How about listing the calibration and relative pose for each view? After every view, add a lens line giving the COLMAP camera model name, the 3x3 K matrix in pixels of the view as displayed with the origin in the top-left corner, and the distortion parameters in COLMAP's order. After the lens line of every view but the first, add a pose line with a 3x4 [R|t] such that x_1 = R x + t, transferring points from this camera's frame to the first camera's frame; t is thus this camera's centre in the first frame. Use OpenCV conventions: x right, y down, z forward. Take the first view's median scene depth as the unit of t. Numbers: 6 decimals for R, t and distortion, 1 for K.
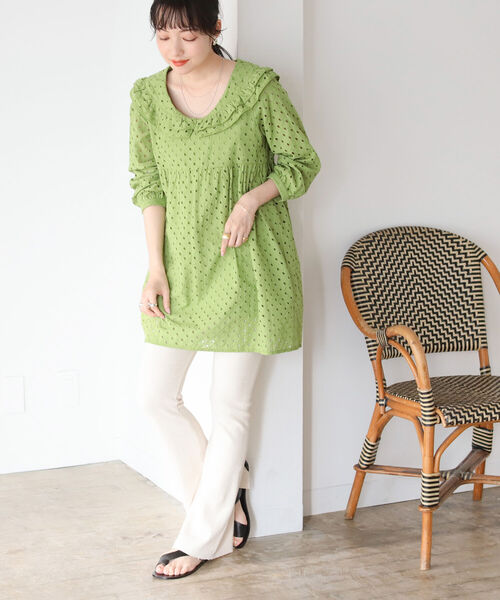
lens RADIAL K [[2049.2, 0, 250.0], [0, 2049.2, 300.0], [0, 0, 1]] dist [-0.051122, -0.225200]
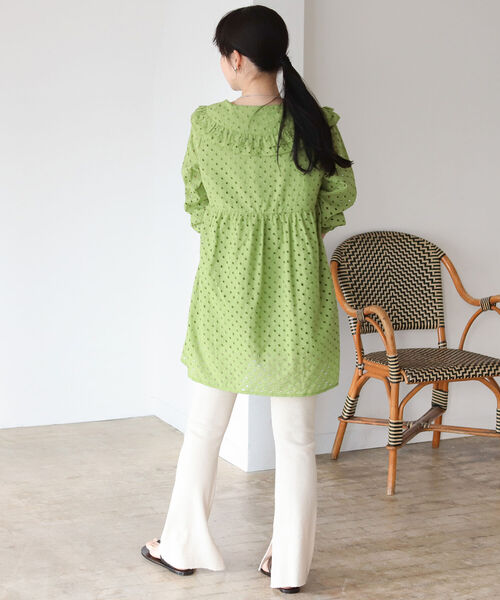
lens RADIAL K [[2049.2, 0, 250.0], [0, 2049.2, 300.0], [0, 0, 1]] dist [-0.051122, -0.225200]
pose [[0.999811, 0.016425, -0.010380, 0.007749], [-0.016604, 0.999711, -0.017407, 0.031122], [0.010091, 0.017576, 0.999795, -0.282594]]
